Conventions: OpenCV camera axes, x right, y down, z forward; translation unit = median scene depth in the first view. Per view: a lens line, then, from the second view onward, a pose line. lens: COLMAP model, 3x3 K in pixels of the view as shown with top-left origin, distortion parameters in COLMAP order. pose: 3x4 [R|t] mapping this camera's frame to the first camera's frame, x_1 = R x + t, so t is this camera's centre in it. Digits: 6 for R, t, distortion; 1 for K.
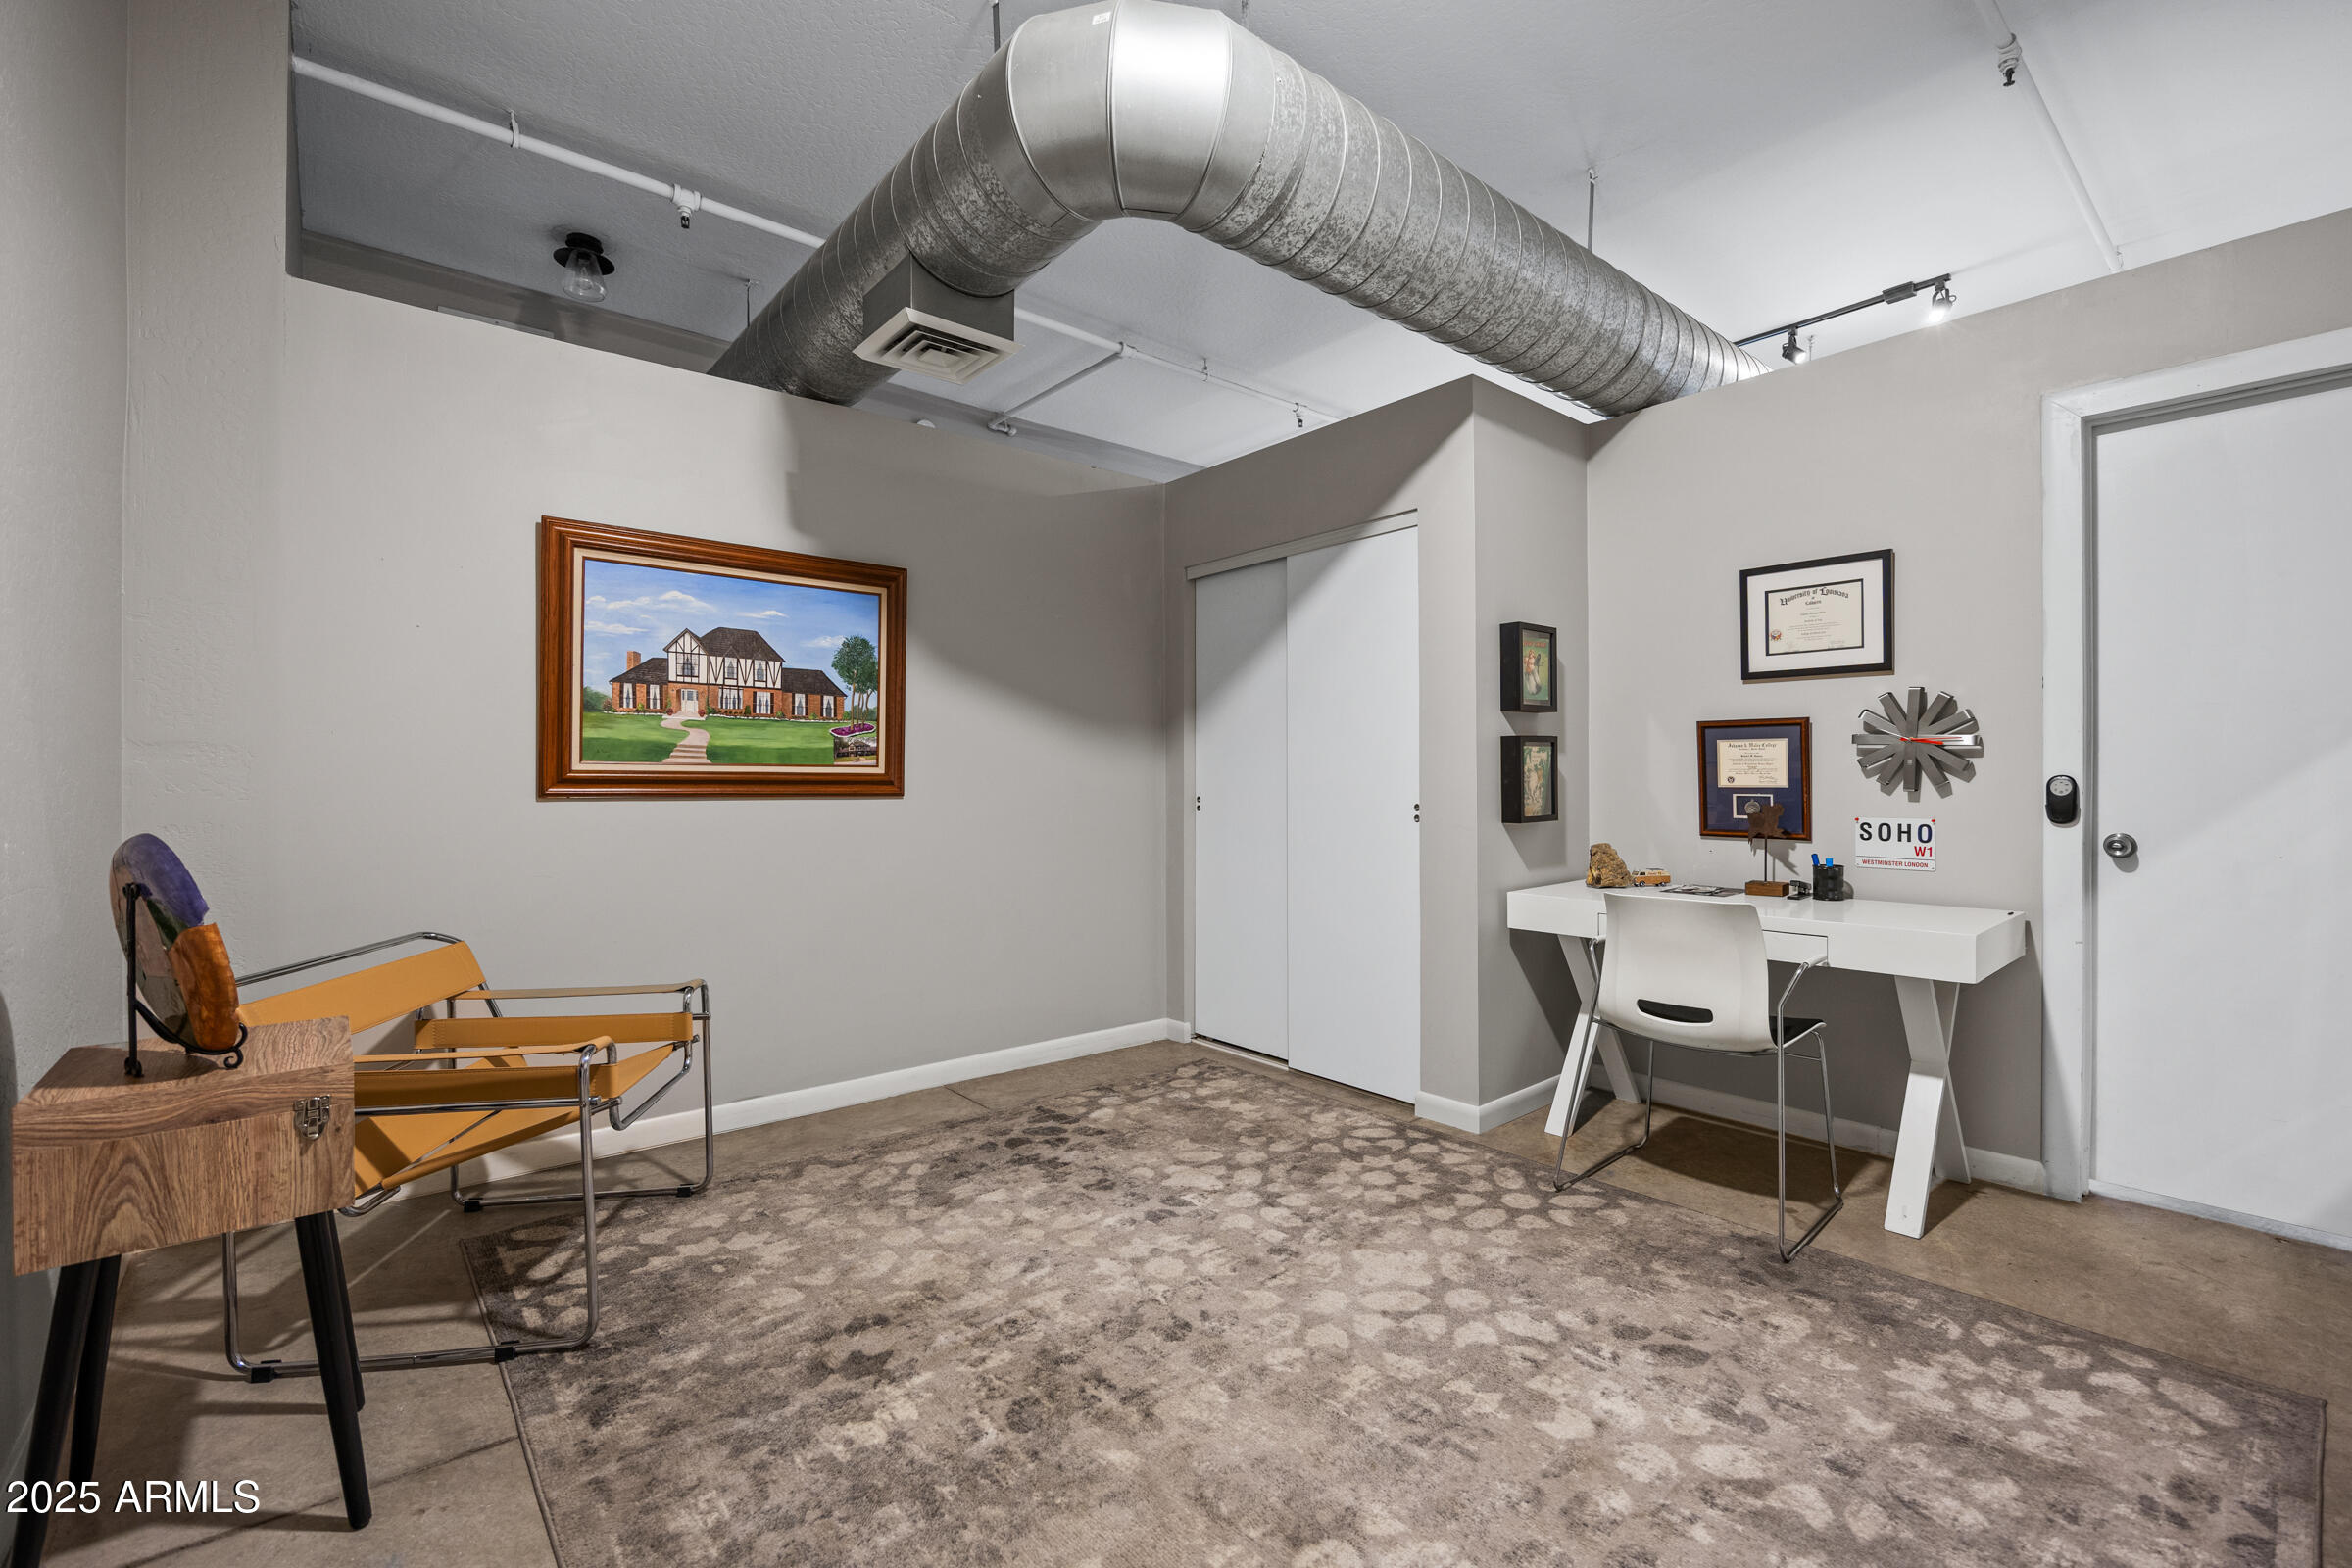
lens RADIAL K [[999.1, 0, 1176.0], [0, 999.1, 784.0], [0, 0, 1]] dist [-0.007939, 0.000206]
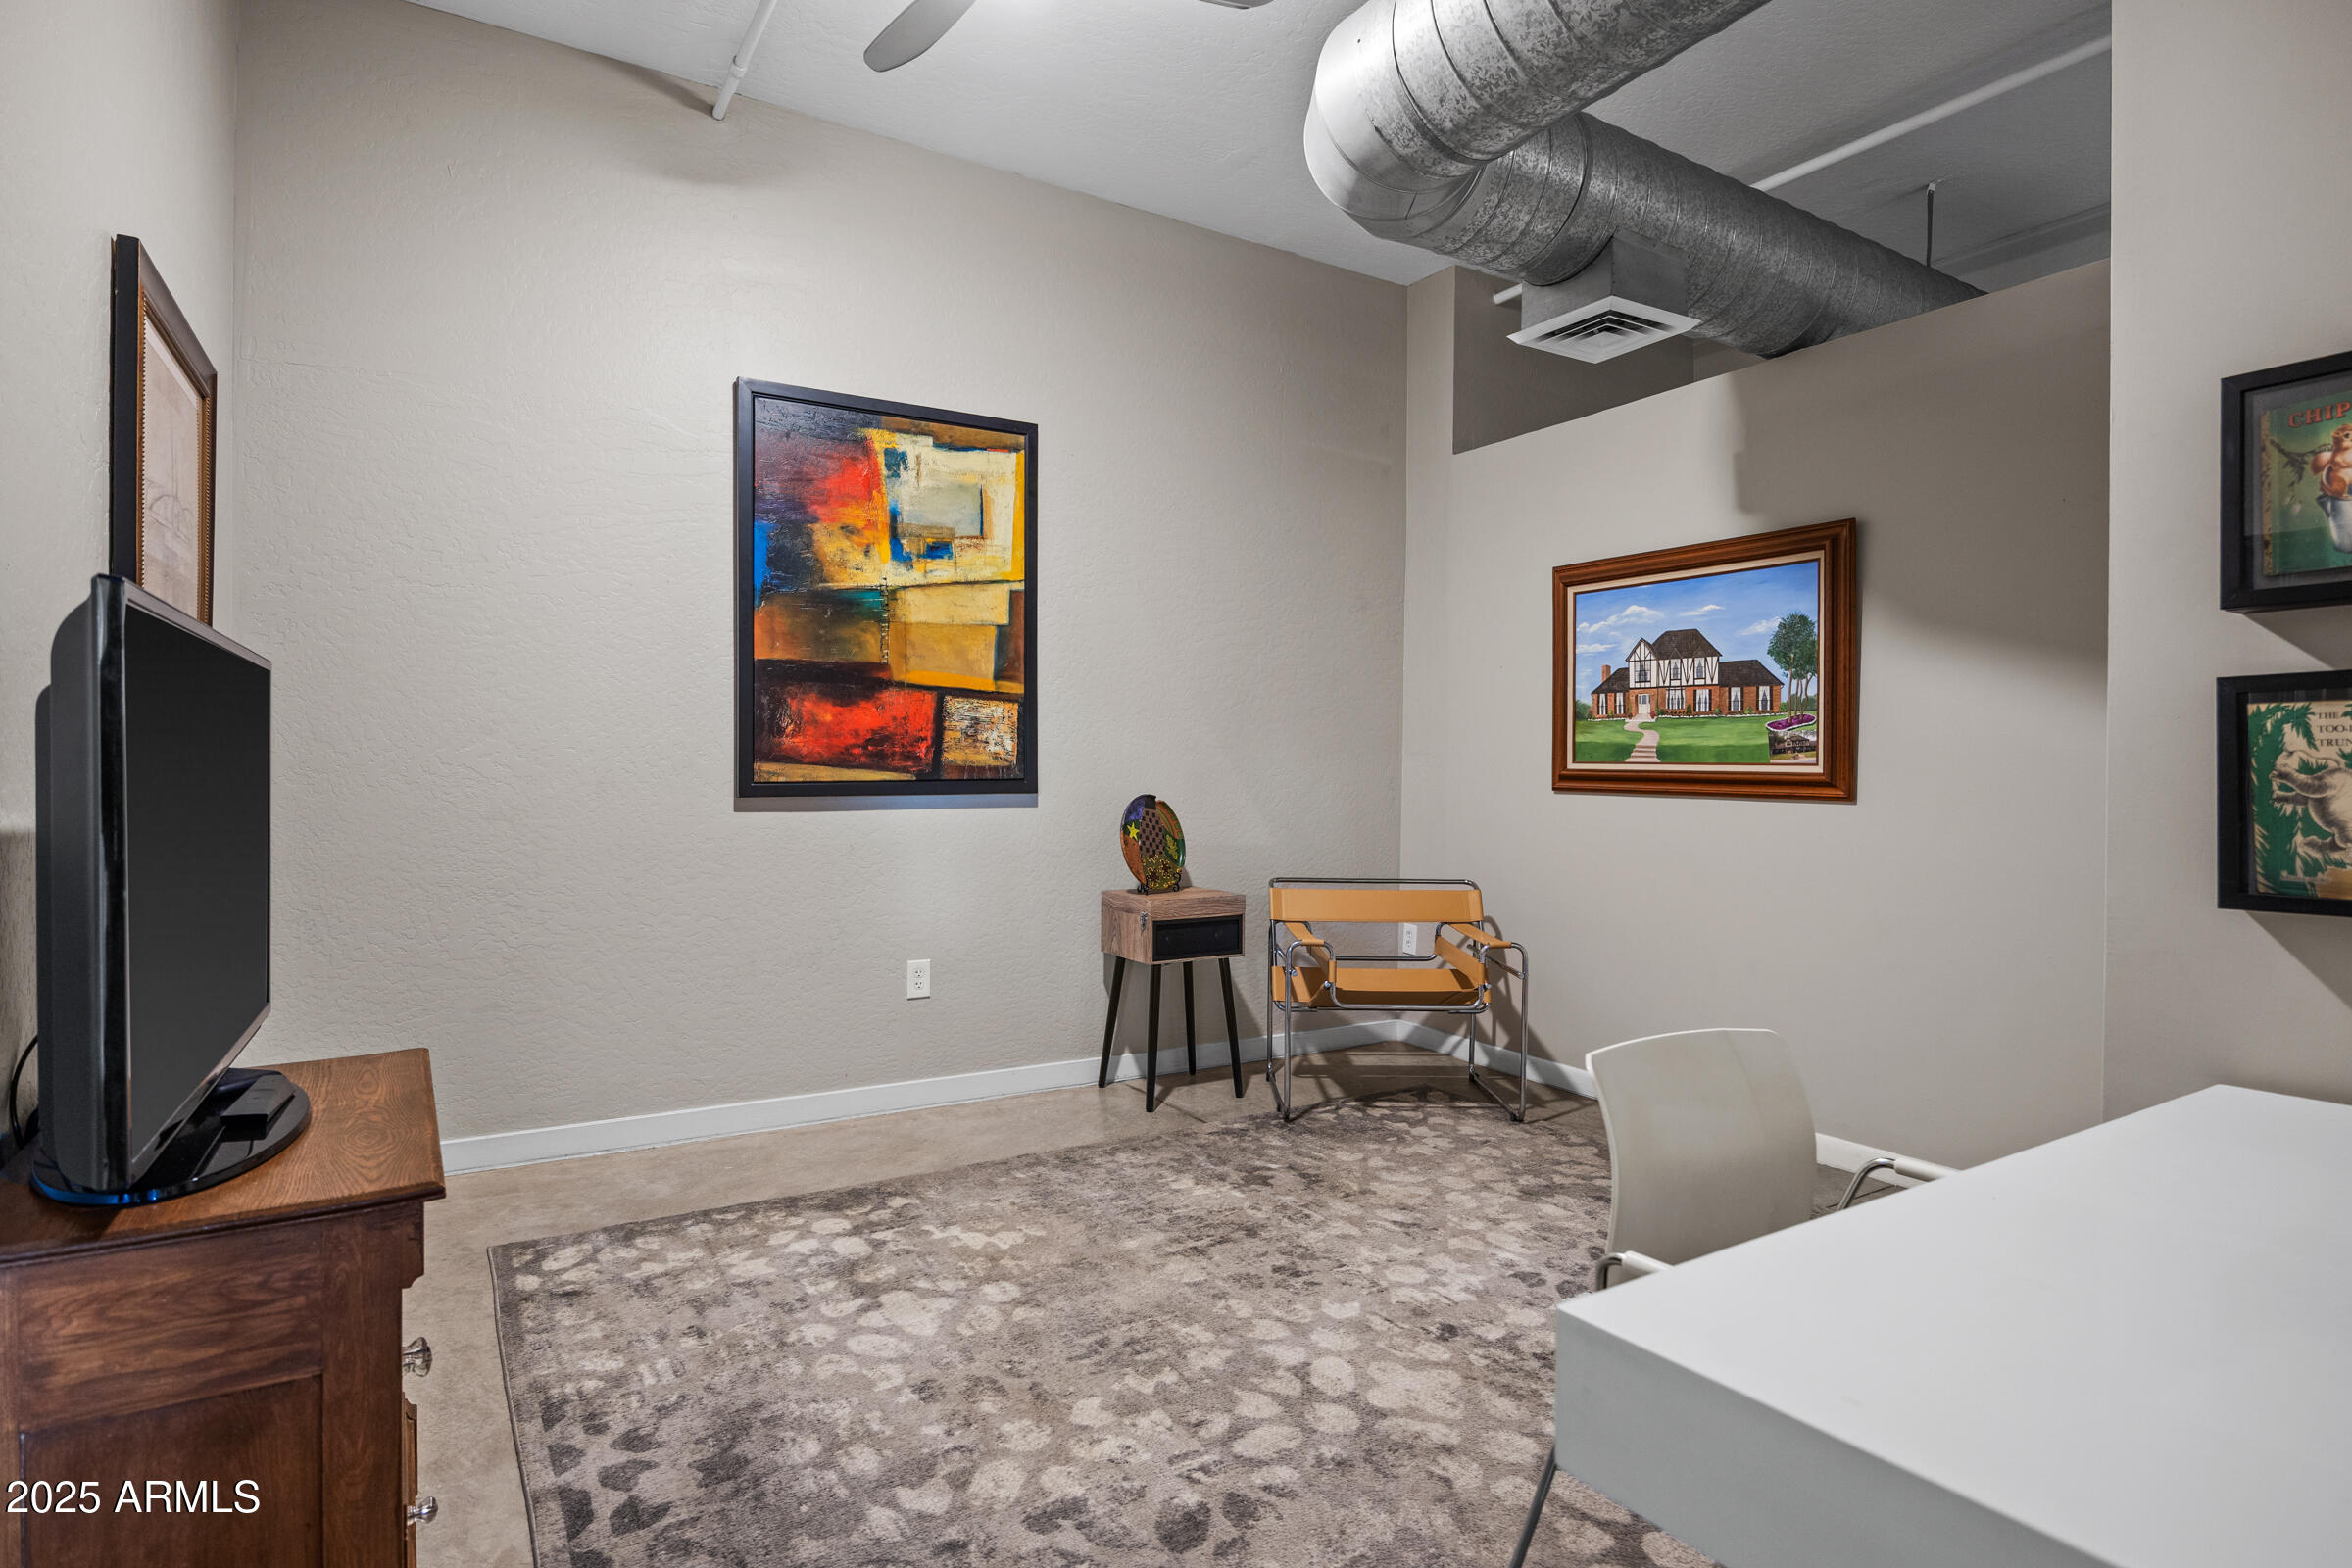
lens RADIAL K [[1201.8, 0, 1176.0], [0, 1201.8, 784.0], [0, 0, 1]] dist [-0.012906, 0.001375]
pose [[-0.140015, 0.011008, -0.990088, 0.907624], [-0.016604, 0.999771, 0.013464, -0.006927], [0.990010, 0.018325, -0.139800, 0.715295]]
